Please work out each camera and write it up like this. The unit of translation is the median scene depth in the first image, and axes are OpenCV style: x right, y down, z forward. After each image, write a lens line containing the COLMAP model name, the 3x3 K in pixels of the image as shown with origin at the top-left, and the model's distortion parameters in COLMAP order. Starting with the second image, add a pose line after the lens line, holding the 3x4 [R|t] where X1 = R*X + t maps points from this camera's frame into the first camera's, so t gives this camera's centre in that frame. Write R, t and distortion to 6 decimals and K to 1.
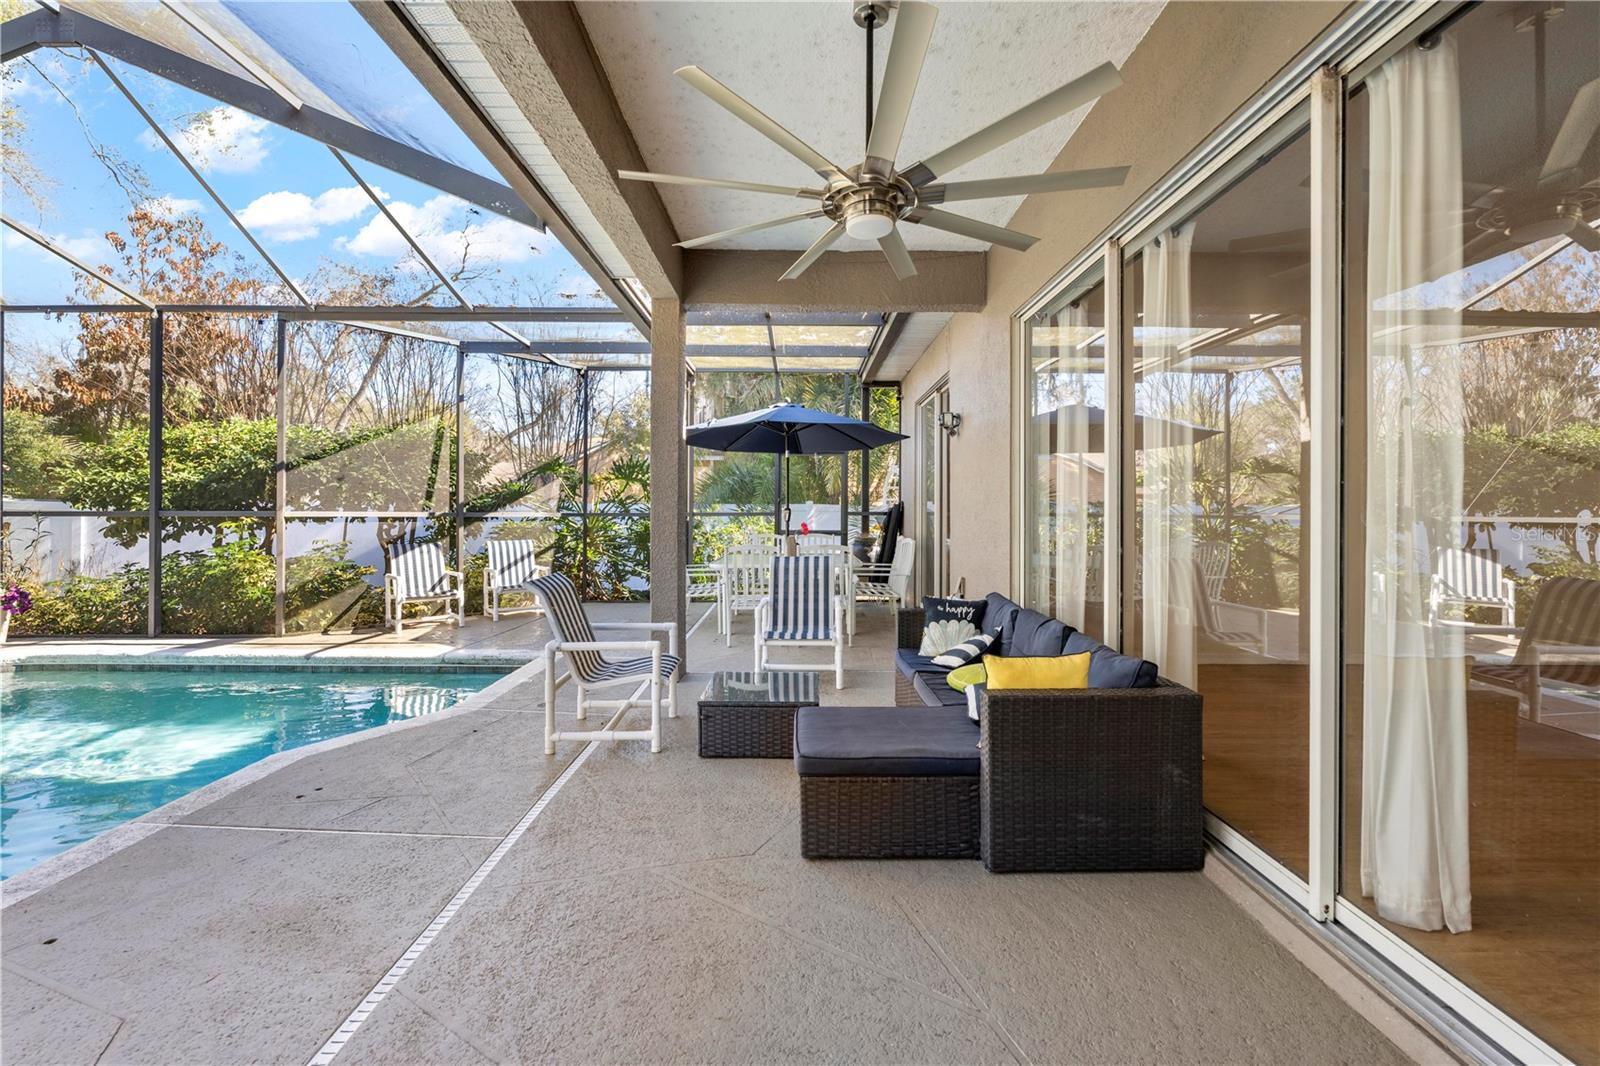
lens RADIAL K [[651.0, 0, 799.7], [0, 651.0, 507.2], [0, 0, 1]] dist [-0.001128, 0.000058]
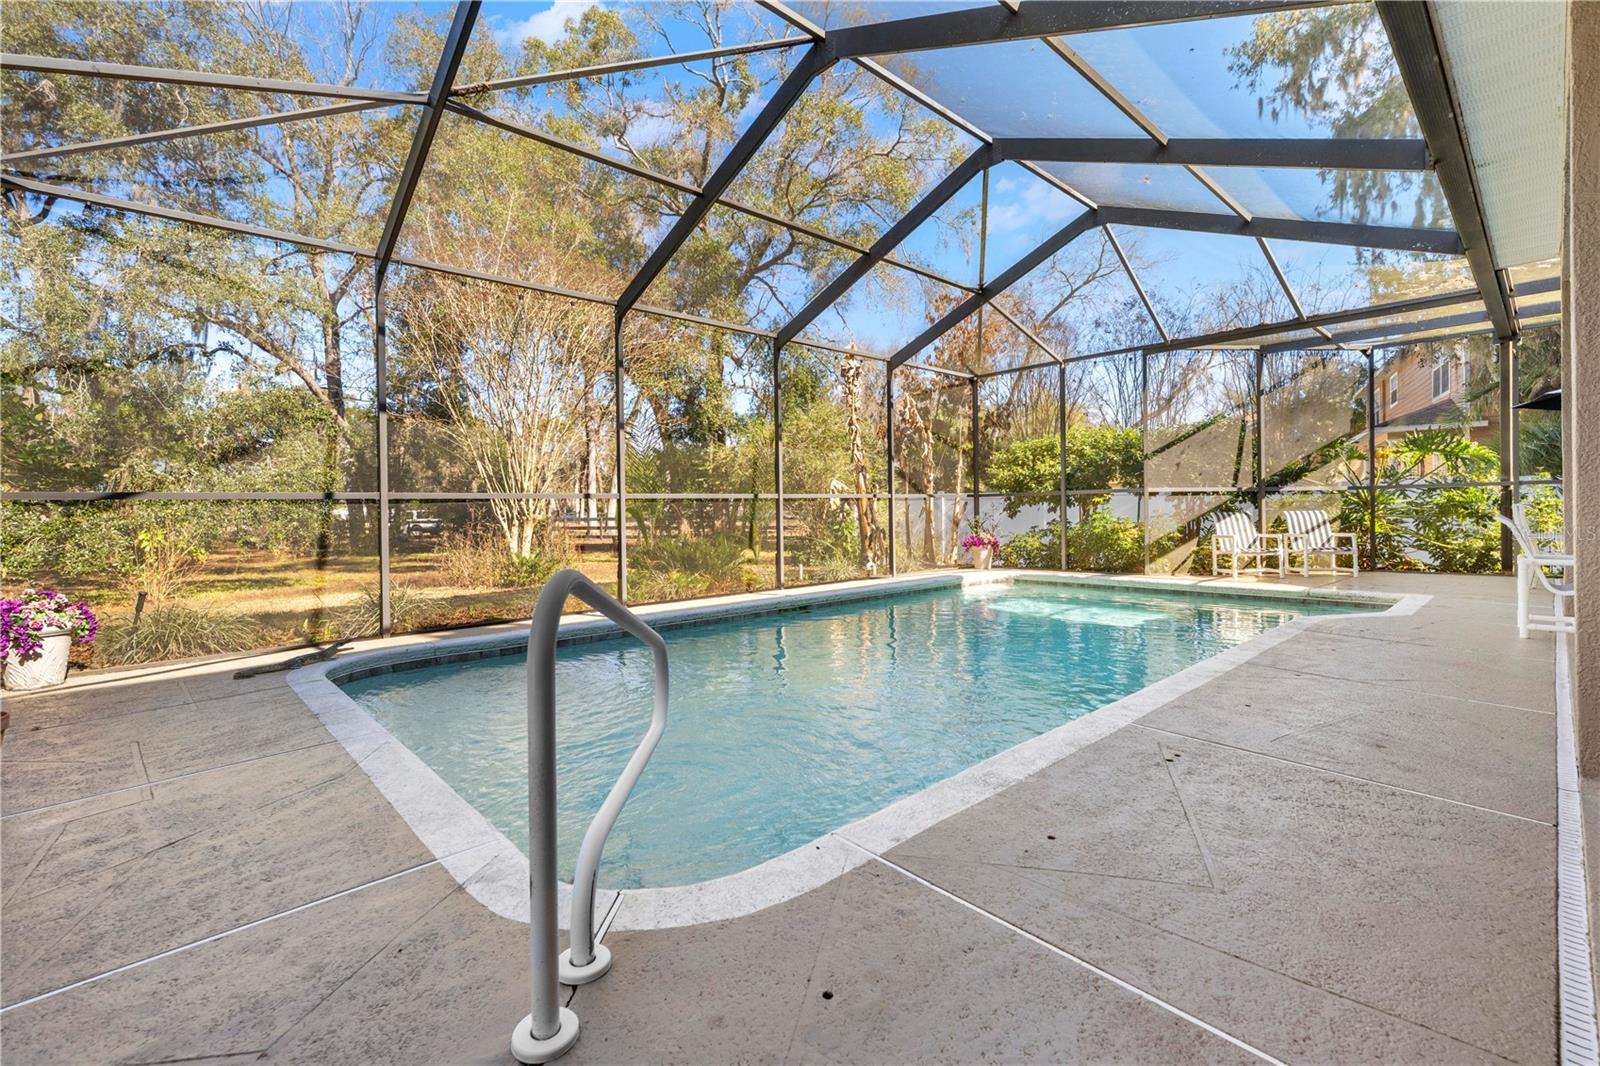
lens RADIAL K [[690.8, 0, 801.9], [0, 690.8, 520.4], [0, 0, 1]] dist [-0.000884, 0.000966]
pose [[0.680787, -0.001824, -0.732480, -0.191087], [0.021577, 0.999613, 0.017565, 0.033845], [0.732164, -0.027763, 0.680562, -0.590398]]
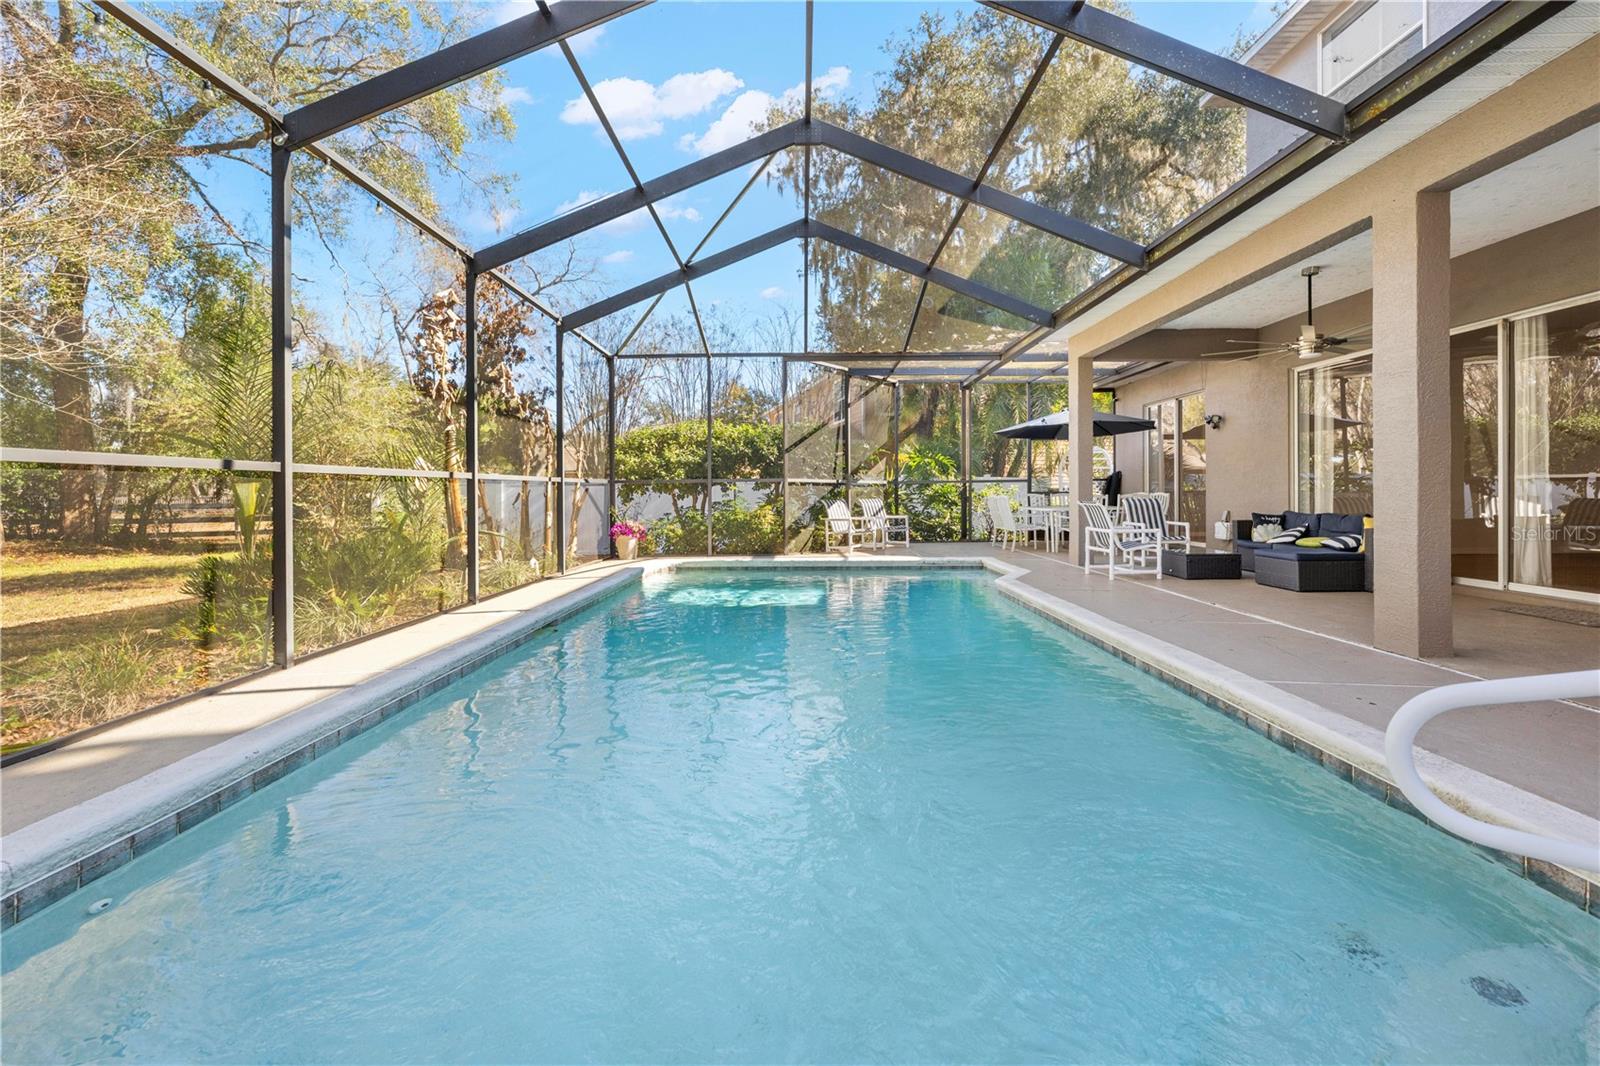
lens RADIAL K [[651.0, 0, 794.6], [0, 651.0, 493.0], [0, 0, 1]] dist [-0.001128, 0.000058]
pose [[0.999908, -0.009099, -0.010092, -0.742222], [0.009170, 0.999934, 0.006983, 0.031157], [0.010028, -0.007075, 0.999925, -0.622940]]
